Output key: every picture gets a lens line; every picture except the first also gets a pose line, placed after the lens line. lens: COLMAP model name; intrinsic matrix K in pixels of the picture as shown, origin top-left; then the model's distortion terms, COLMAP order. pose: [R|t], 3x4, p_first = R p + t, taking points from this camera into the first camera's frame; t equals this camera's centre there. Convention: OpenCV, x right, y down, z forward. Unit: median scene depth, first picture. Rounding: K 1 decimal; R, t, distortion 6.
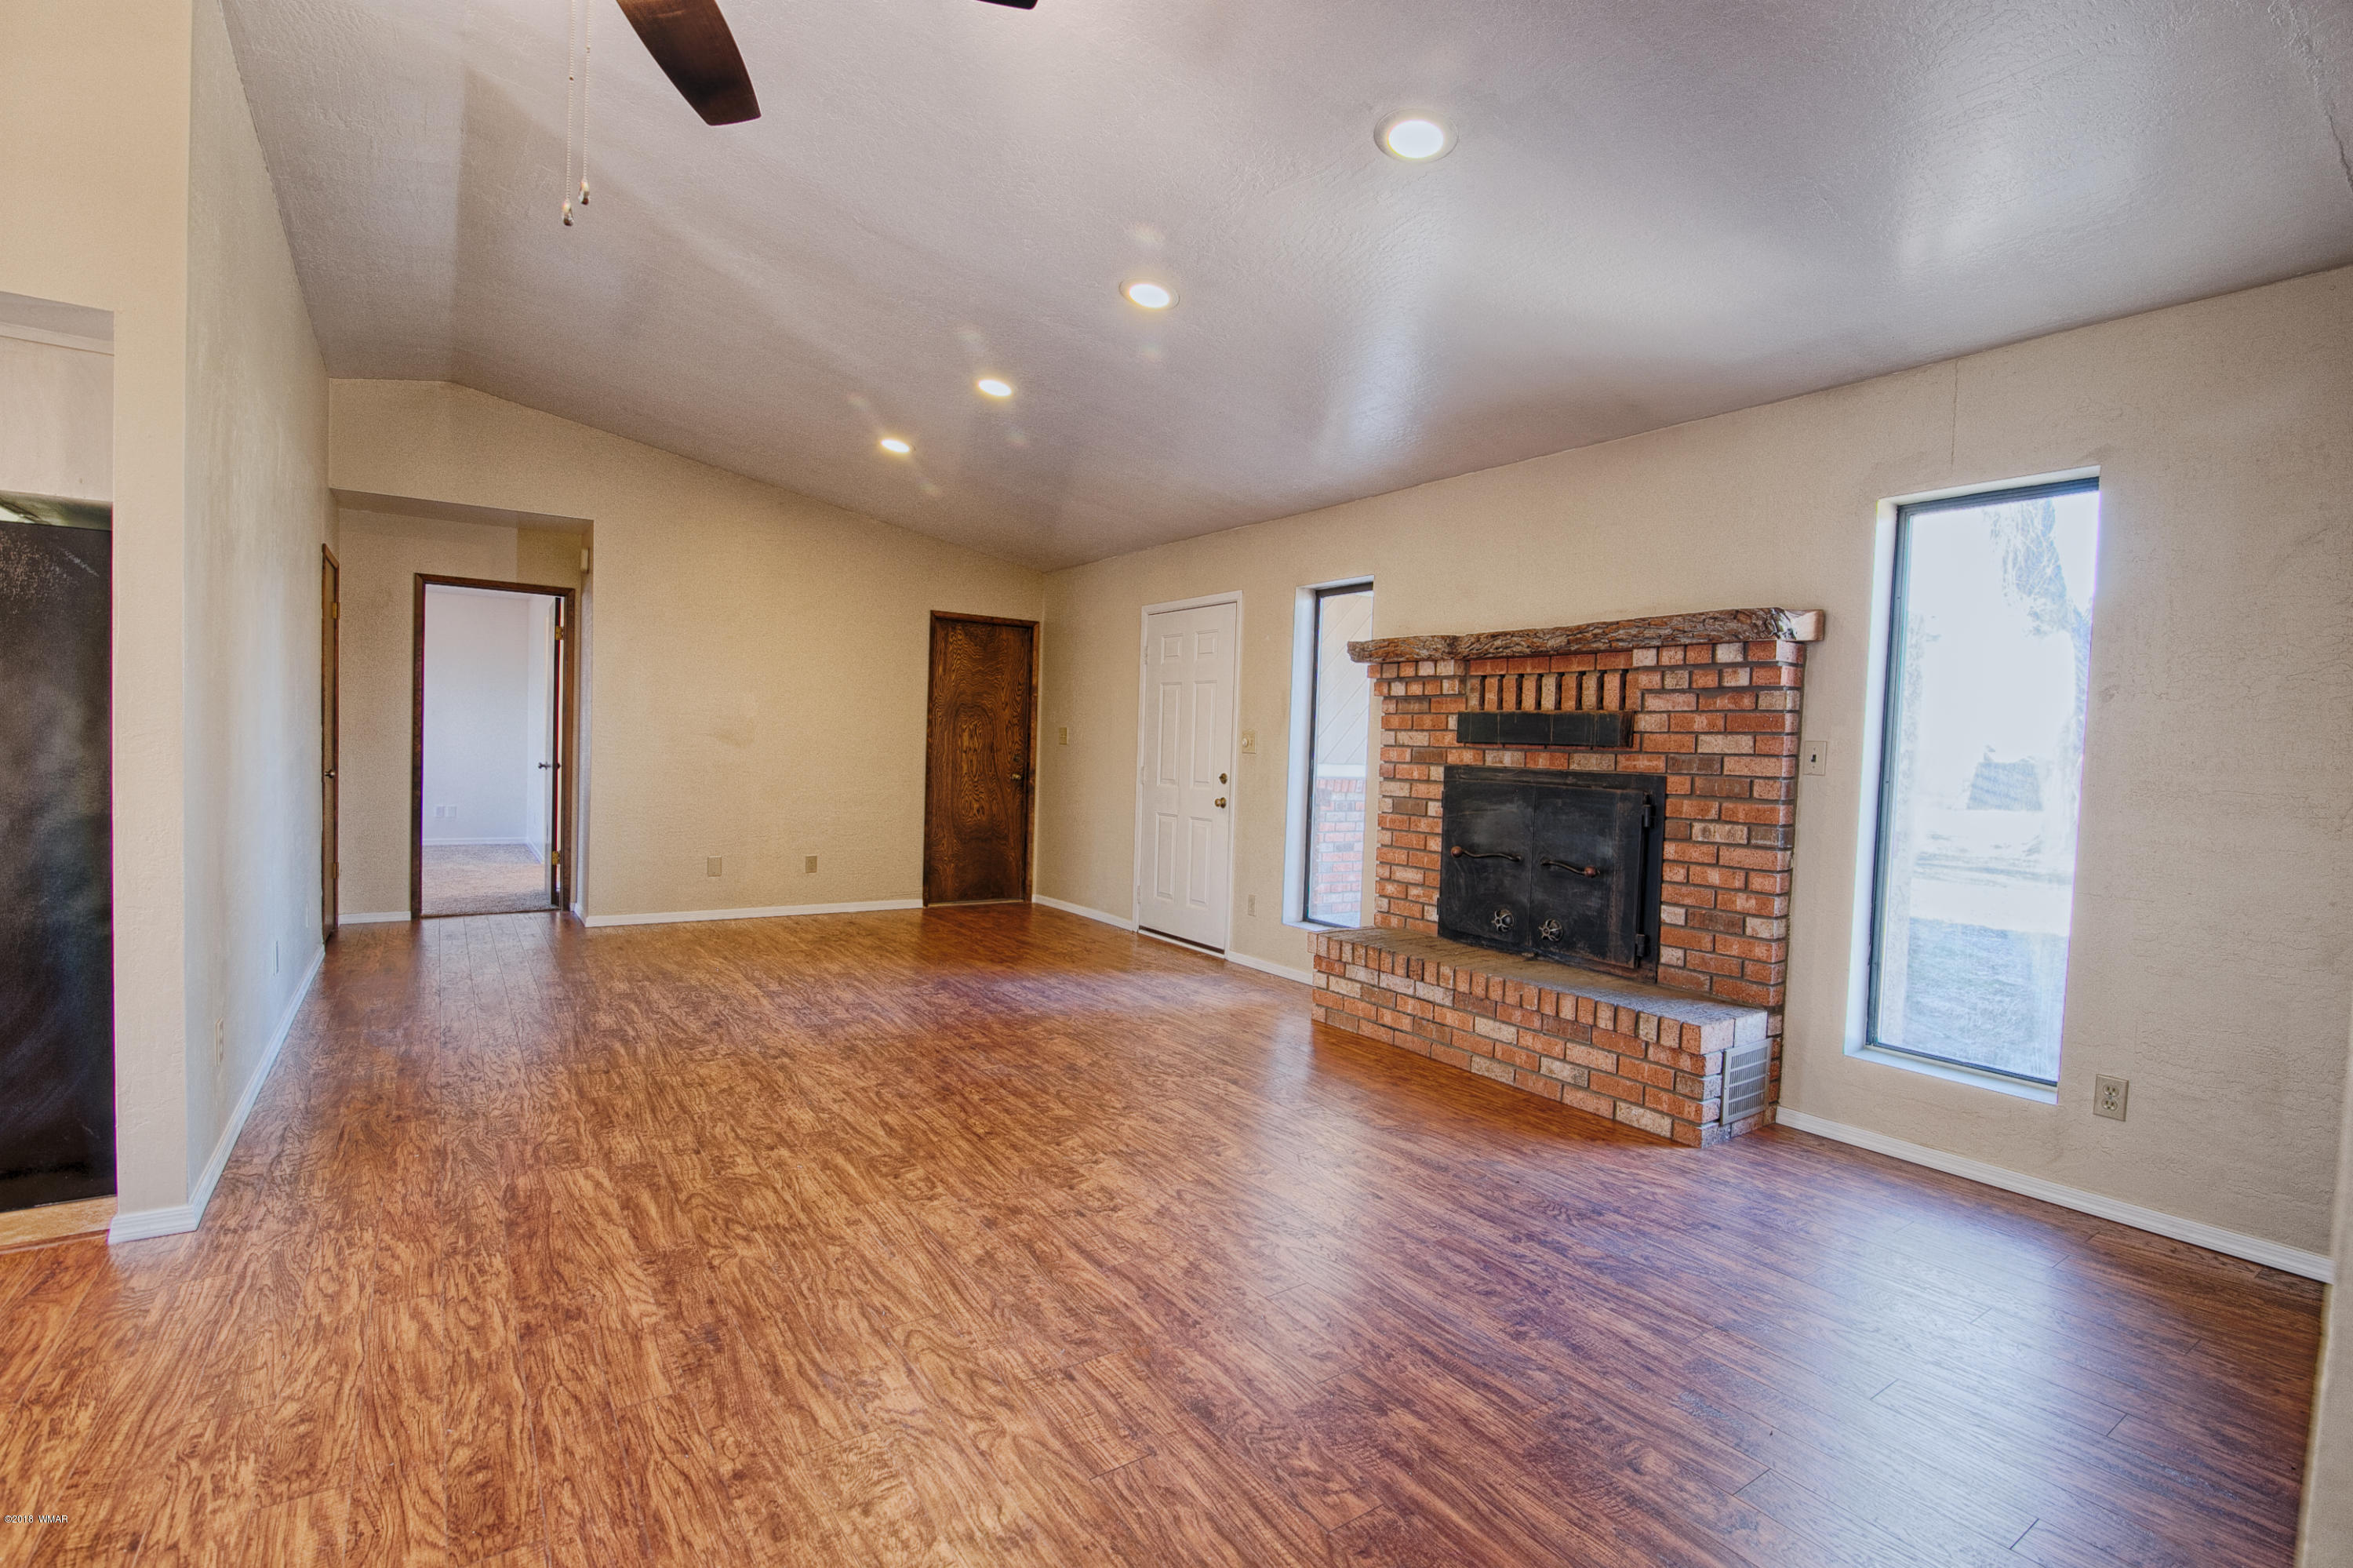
lens RADIAL K [[1071.0, 0, 1169.9], [0, 1071.0, 791.0], [0, 0, 1]] dist [-0.020227, 0.000480]
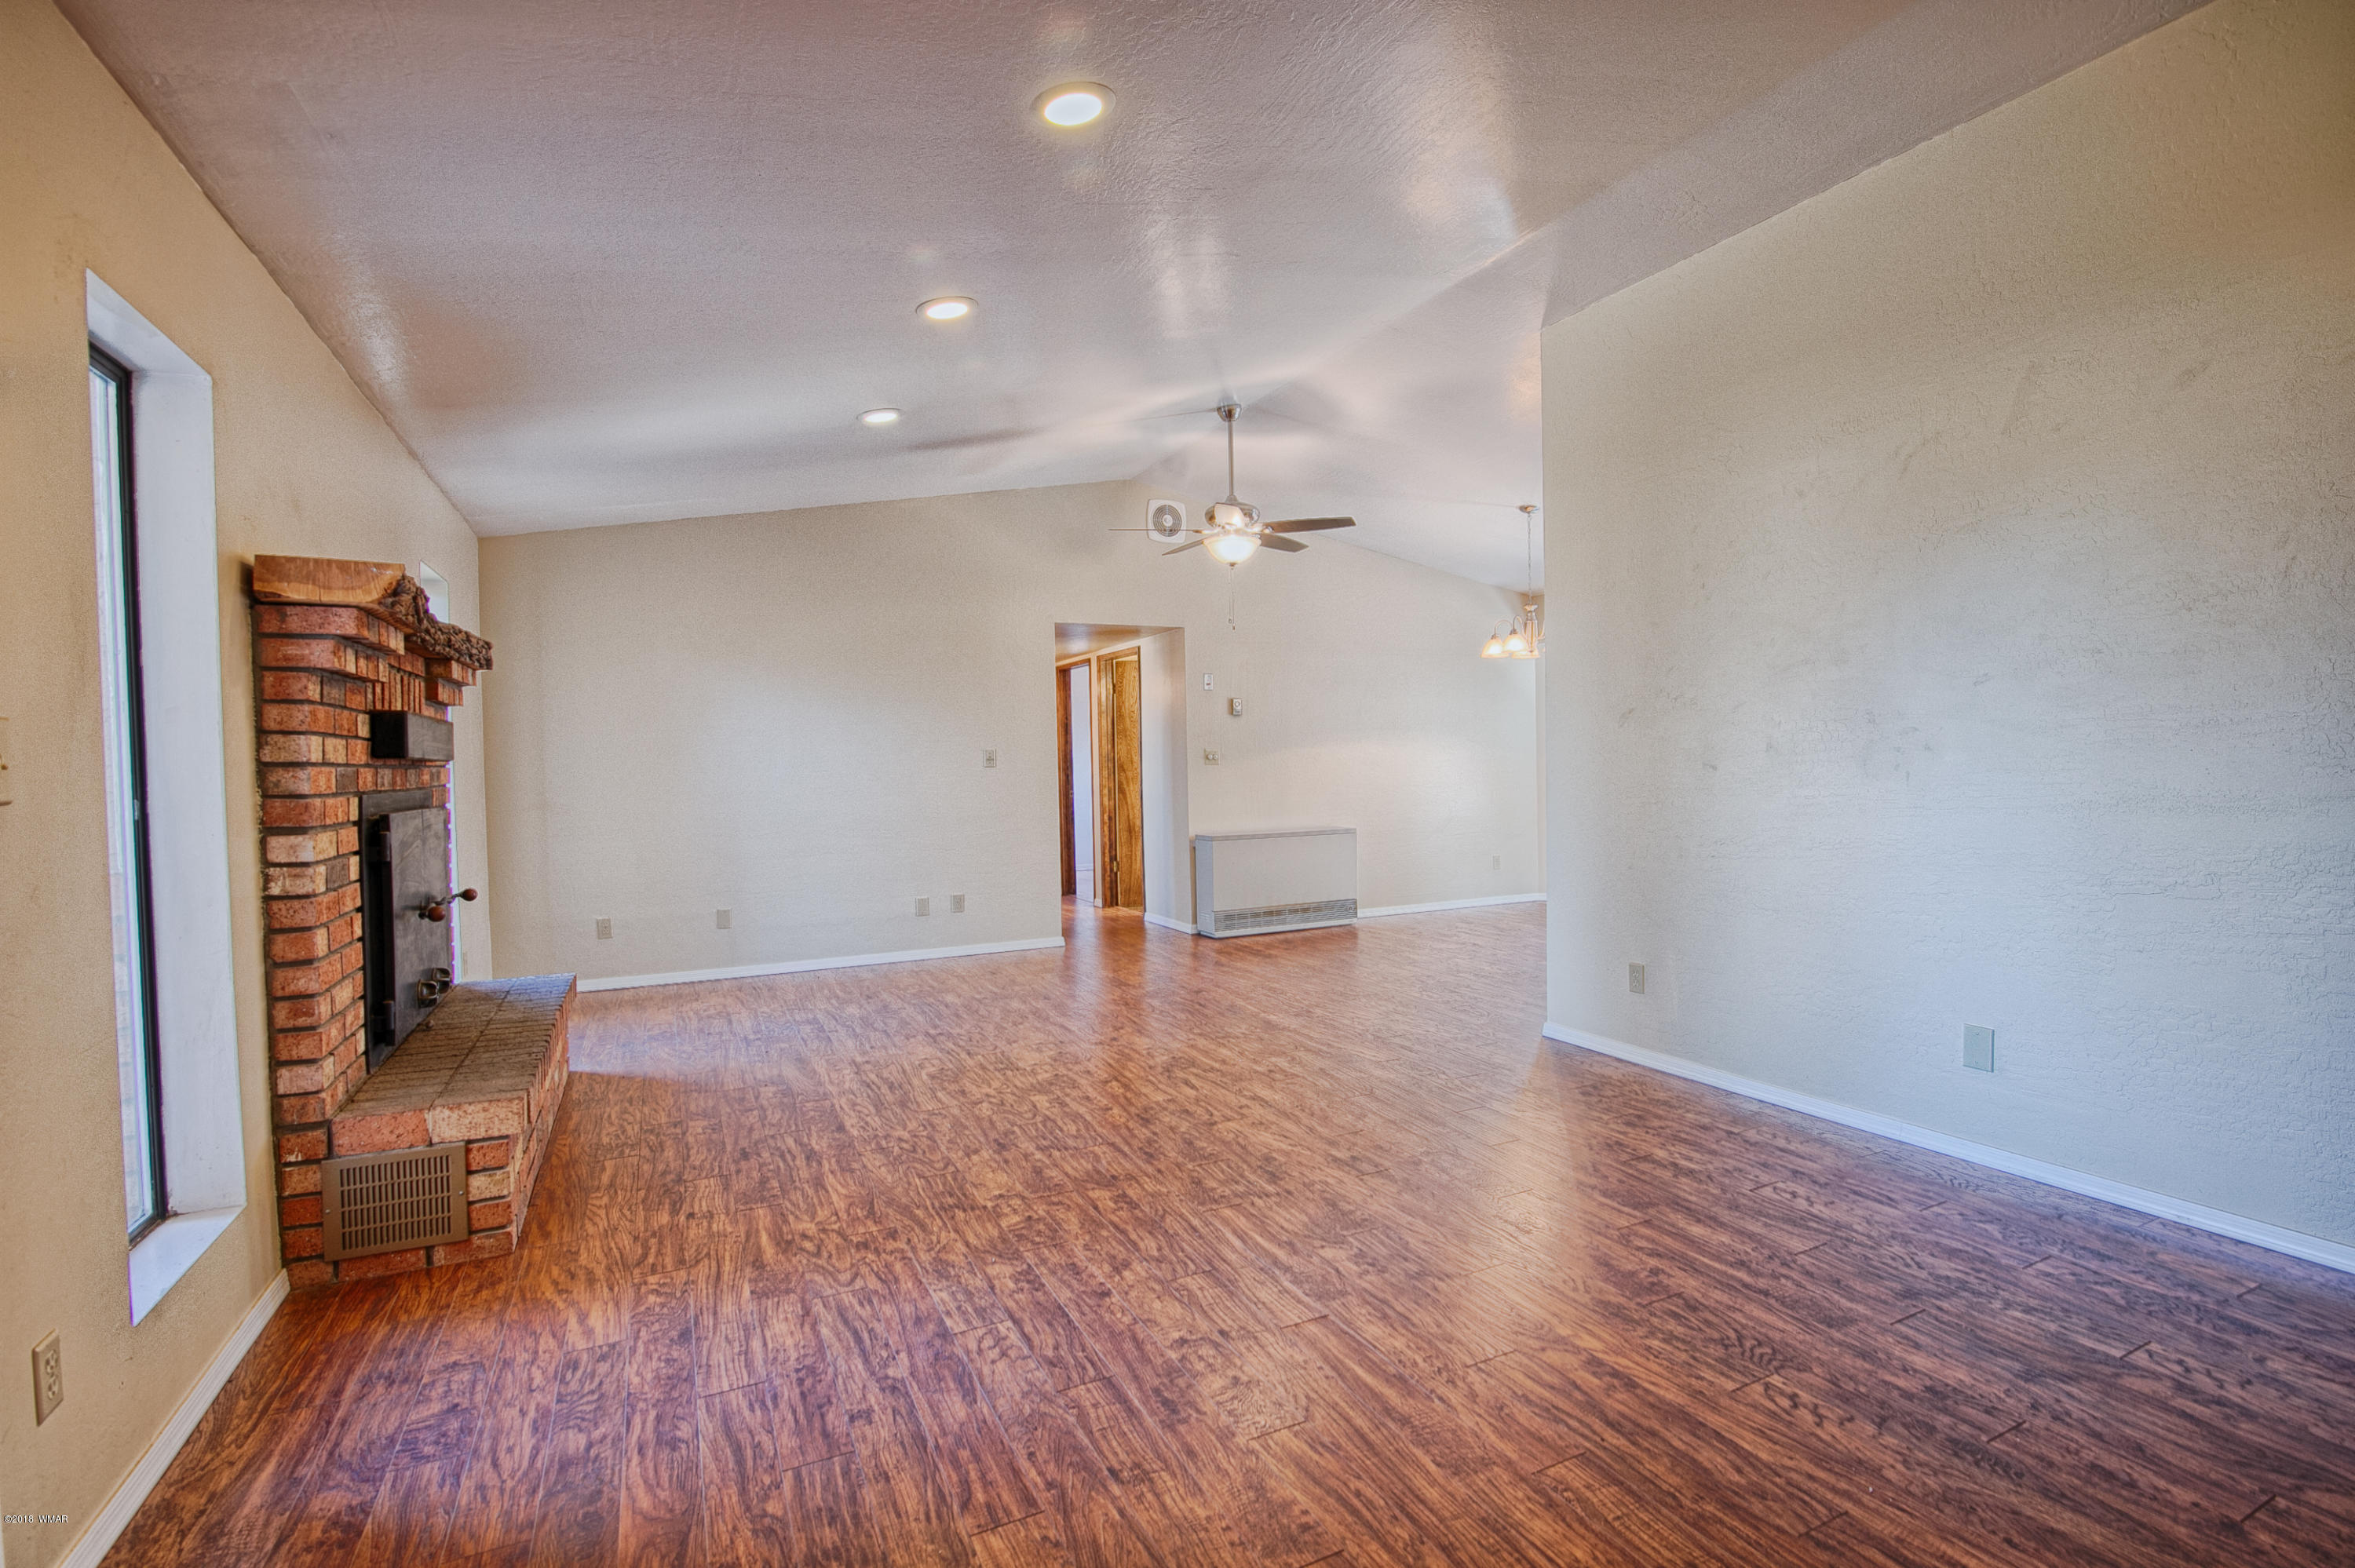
lens RADIAL K [[1071.8, 0, 1170.9], [0, 1071.8, 791.0], [0, 0, 1]] dist [-0.020227, 0.000480]
pose [[-0.987504, -0.018463, 0.156508, -0.349498], [-0.006747, 0.997156, 0.075063, -0.087451], [-0.157448, 0.073069, -0.984820, 1.780397]]
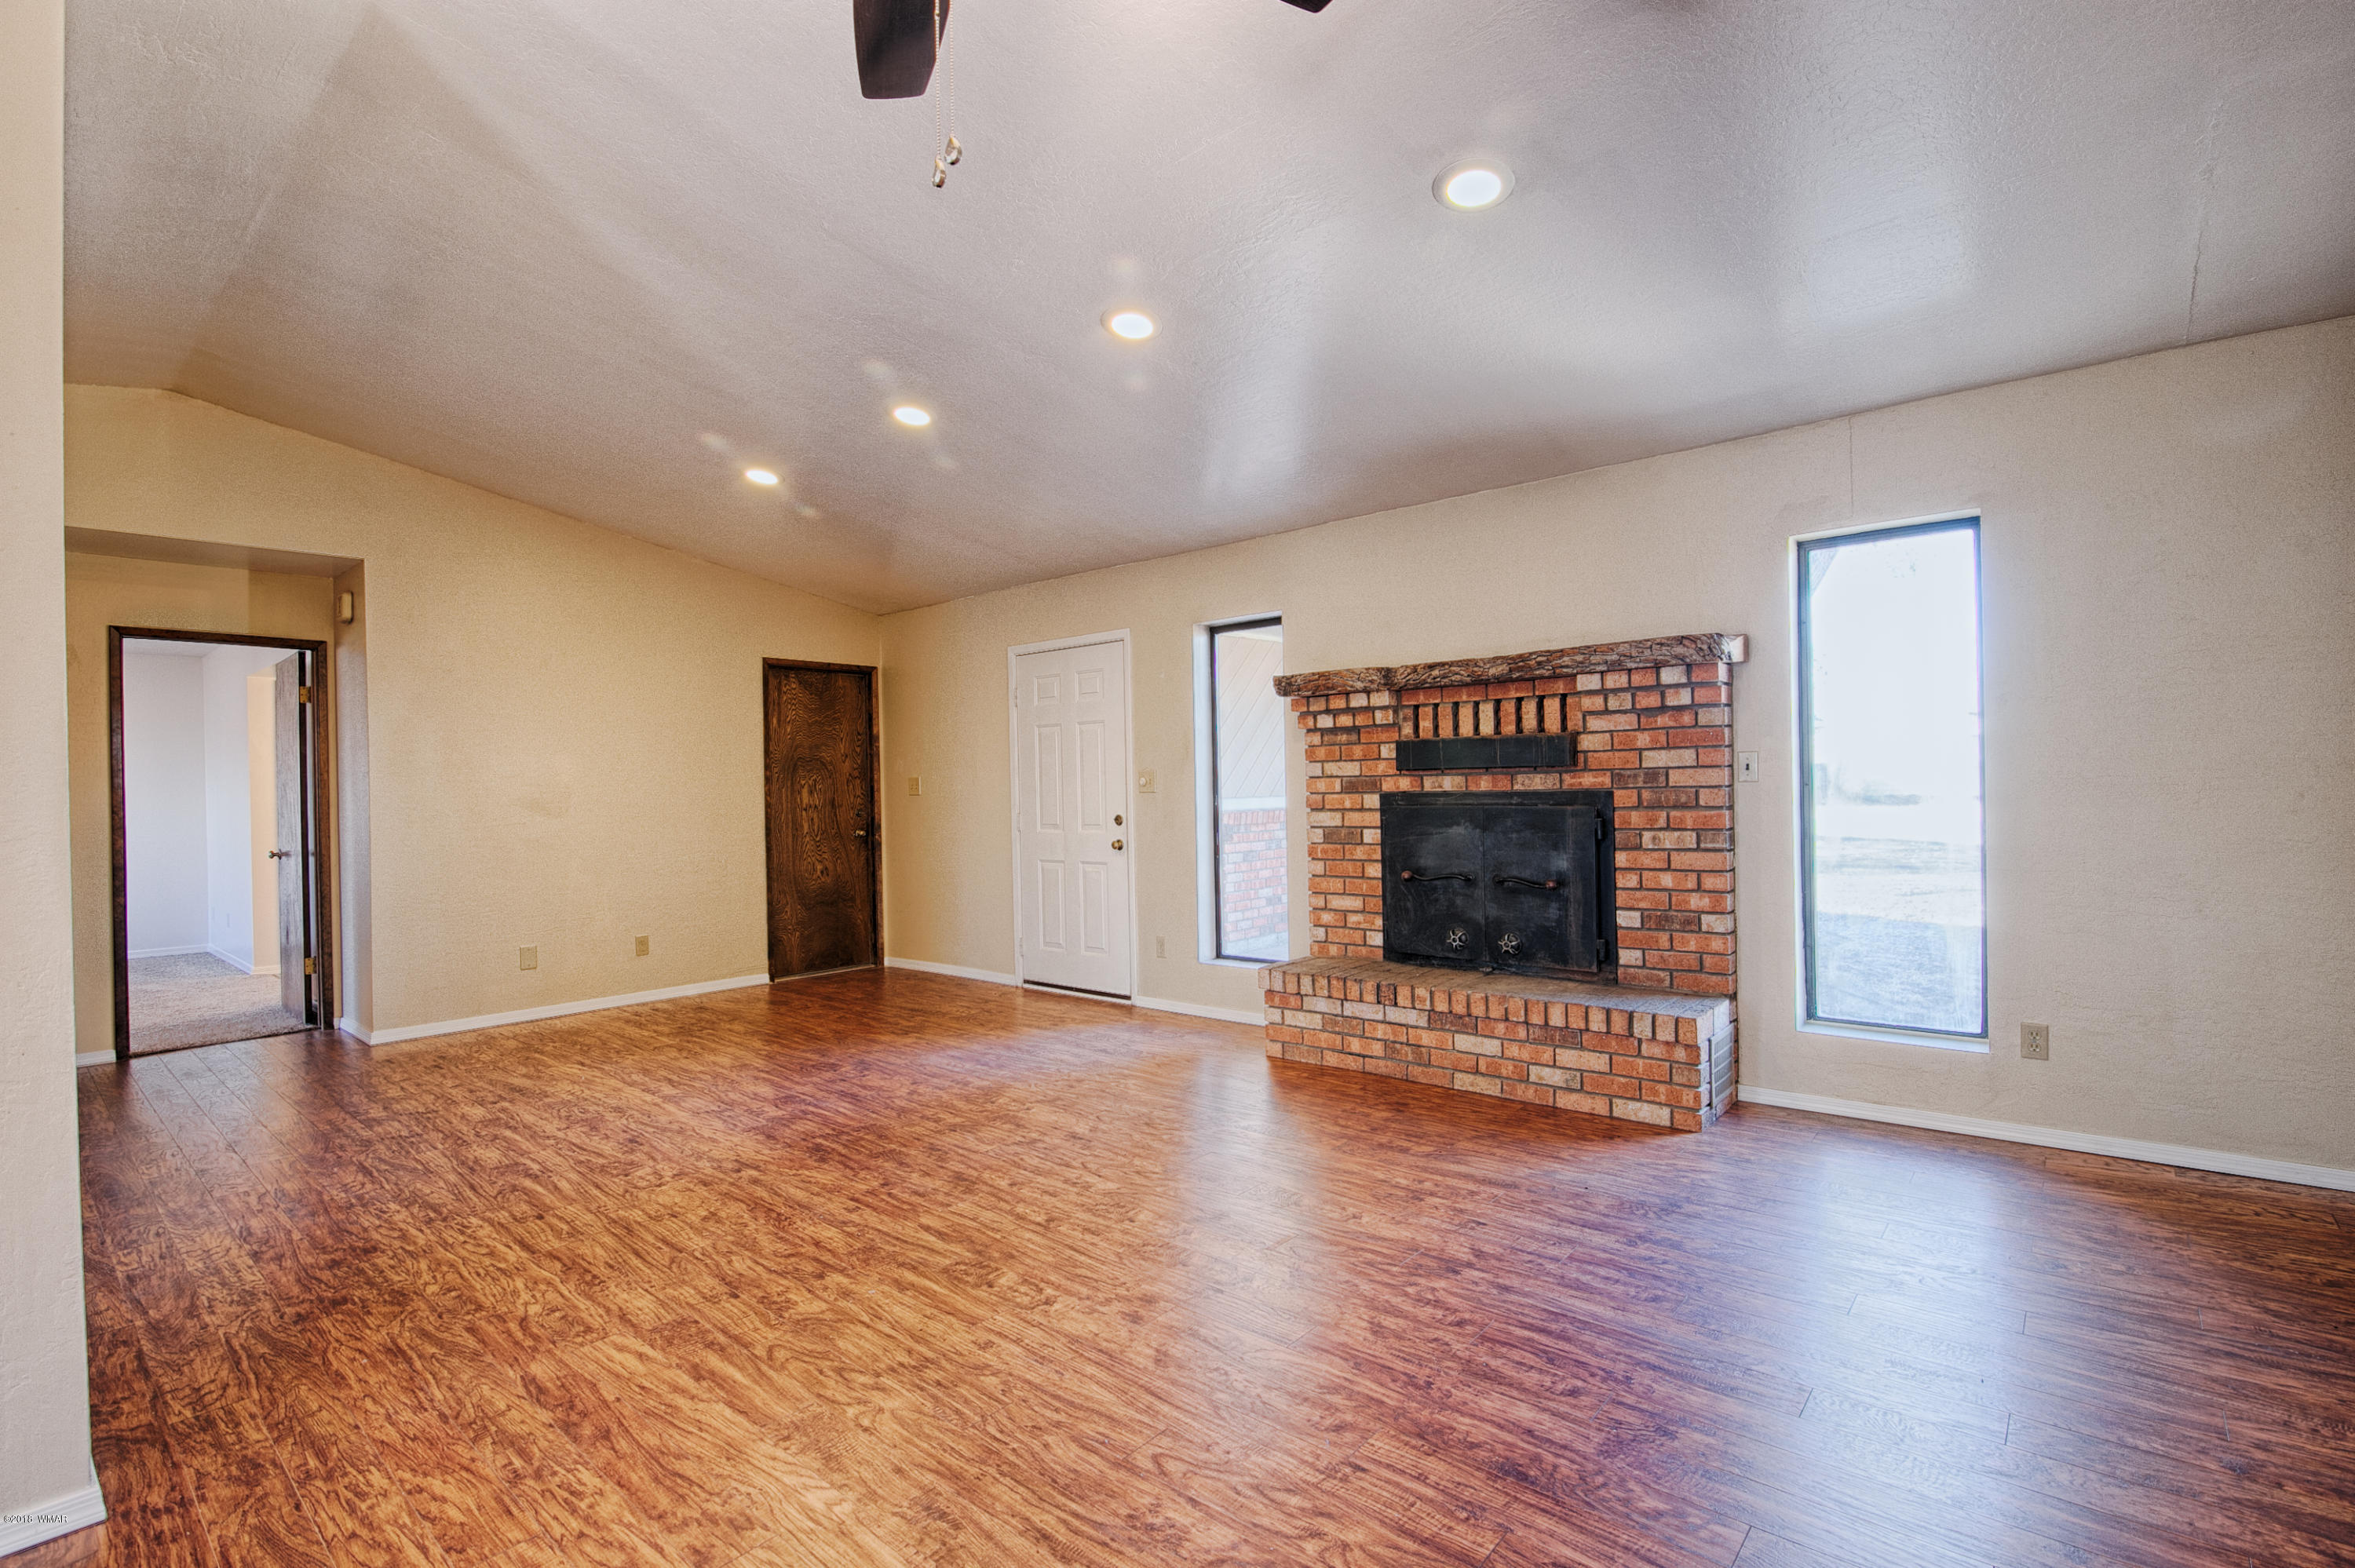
lens RADIAL K [[1071.8, 0, 1170.9], [0, 1071.8, 791.0], [0, 0, 1]] dist [-0.020227, 0.000480]
pose [[0.966600, -0.054259, 0.250482, -0.226784], [0.063767, 0.997514, -0.029994, -0.009186], [-0.248232, 0.044964, 0.967657, 0.061667]]
